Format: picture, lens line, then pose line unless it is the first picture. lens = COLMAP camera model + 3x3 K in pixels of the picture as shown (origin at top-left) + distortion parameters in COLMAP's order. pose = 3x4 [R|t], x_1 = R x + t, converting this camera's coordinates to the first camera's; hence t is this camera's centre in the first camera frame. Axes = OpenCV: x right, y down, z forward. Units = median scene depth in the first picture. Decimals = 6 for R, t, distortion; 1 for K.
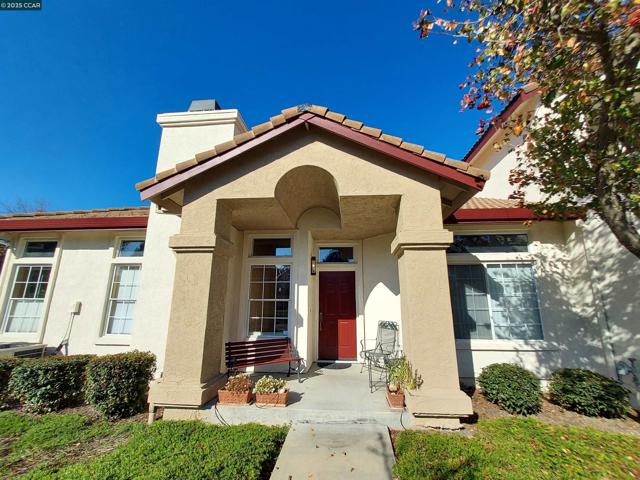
lens RADIAL K [[257.8, 0, 319.7], [0, 257.8, 255.1], [0, 0, 1]] dist [0.012448, 0.000332]
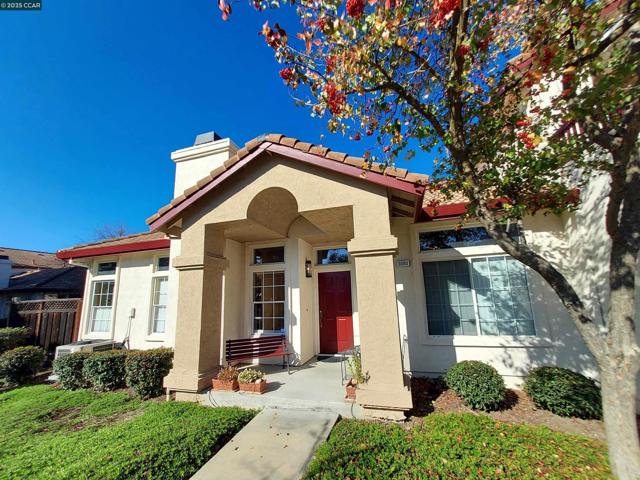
lens RADIAL K [[257.8, 0, 319.7], [0, 257.8, 255.1], [0, 0, 1]] dist [0.012448, 0.000332]
pose [[0.975482, -0.071875, -0.208014, 0.339149], [0.079589, 0.996407, 0.028945, -0.059205], [0.205186, -0.044791, 0.977697, -0.075592]]
